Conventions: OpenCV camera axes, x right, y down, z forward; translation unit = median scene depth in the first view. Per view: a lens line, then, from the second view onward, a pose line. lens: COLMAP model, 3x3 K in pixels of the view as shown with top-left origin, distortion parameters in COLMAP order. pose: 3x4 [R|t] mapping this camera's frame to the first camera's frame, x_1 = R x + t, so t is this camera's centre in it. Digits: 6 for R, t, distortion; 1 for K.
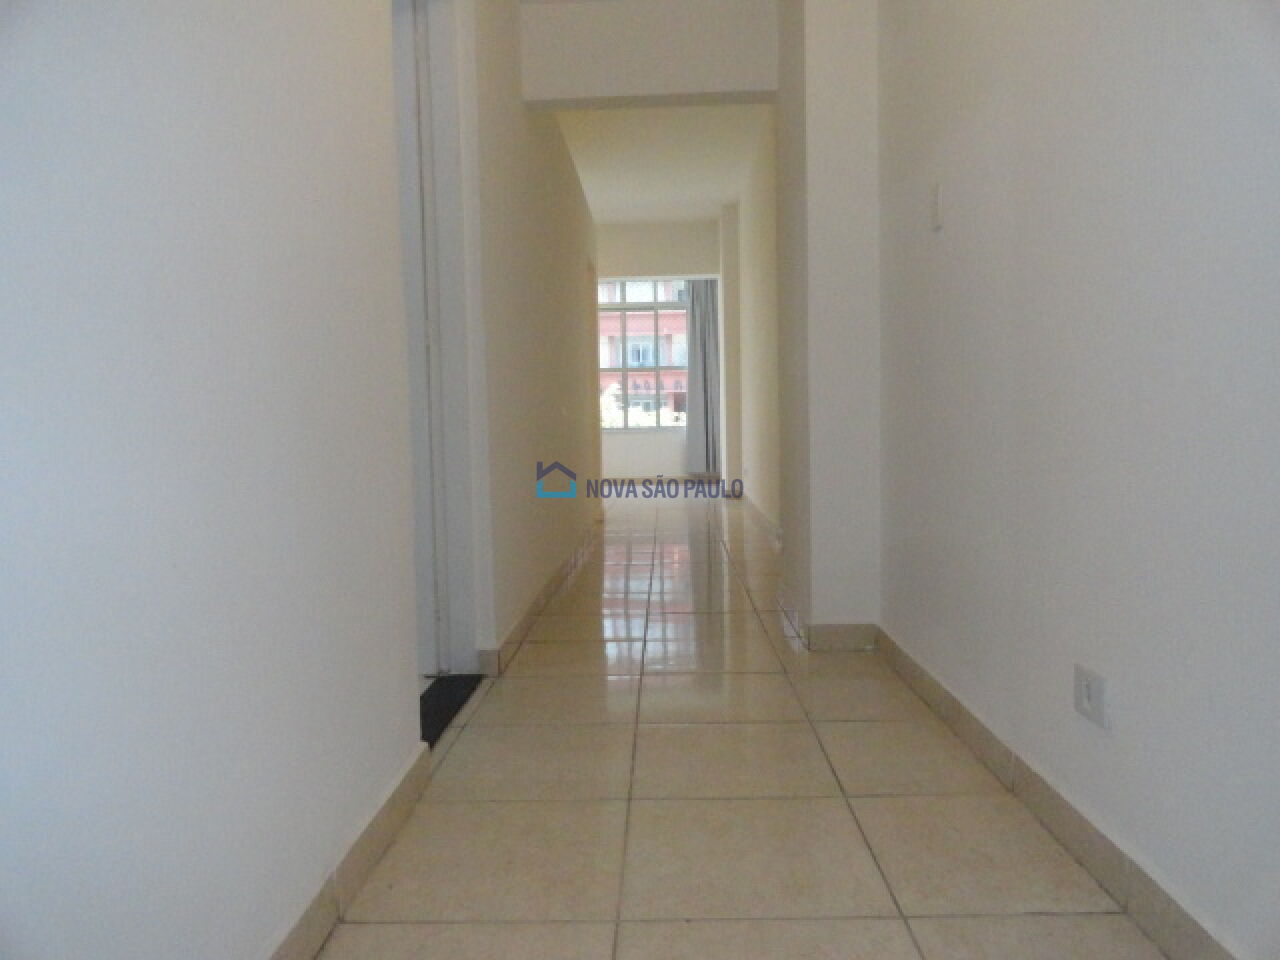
lens RADIAL K [[901.2, 0, 640.0], [0, 901.2, 480.0], [0, 0, 1]] dist [0.012610, 0.000095]
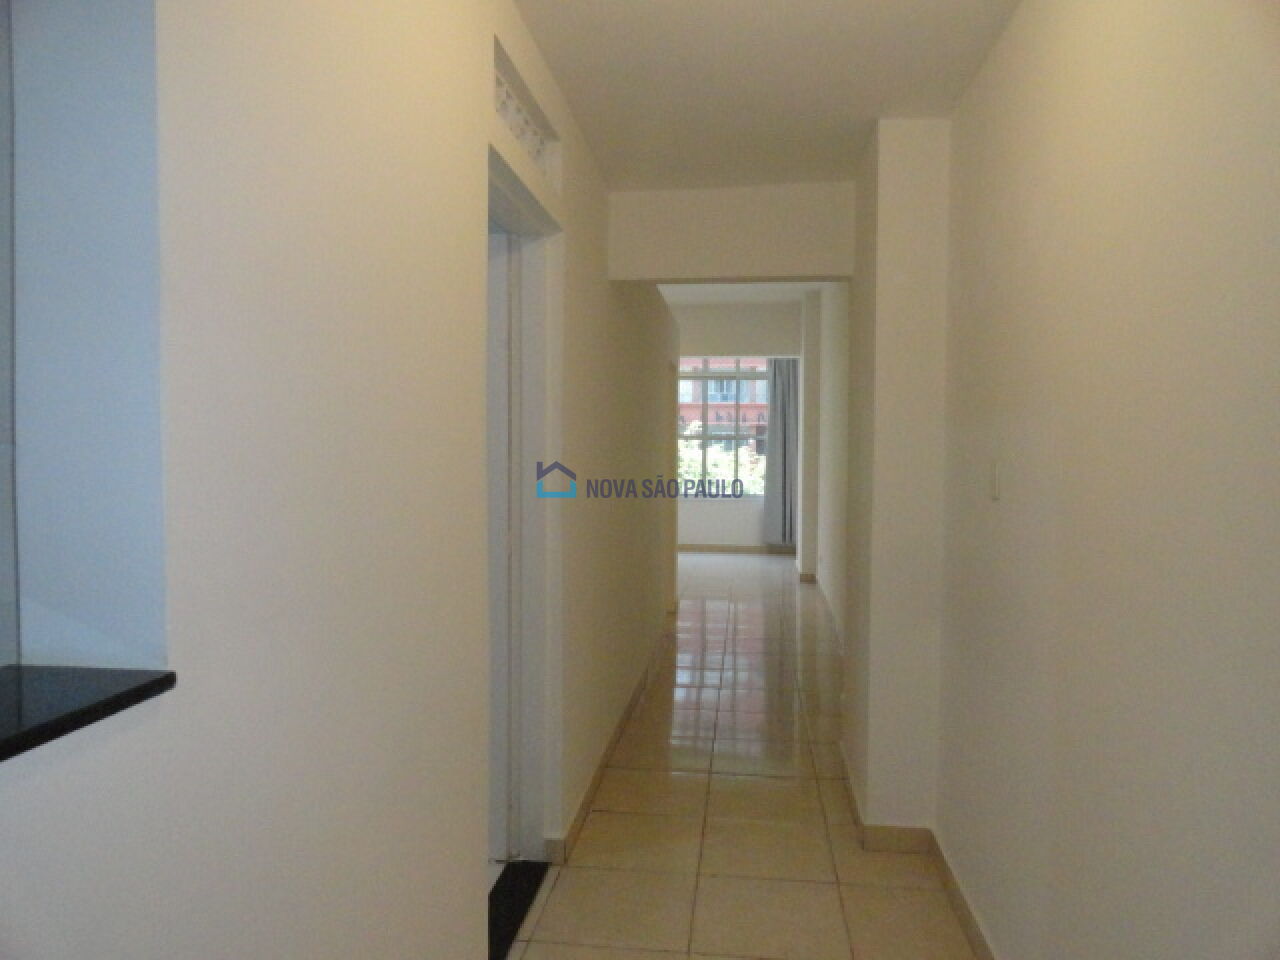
lens RADIAL K [[899.3, 0, 640.0], [0, 899.3, 480.0], [0, 0, 1]] dist [0.007719, -0.000020]
pose [[0.995435, 0.031998, -0.089917, 0.012587], [-0.033709, 0.999277, -0.017572, -0.217607], [0.089289, 0.020523, 0.995794, -0.054615]]
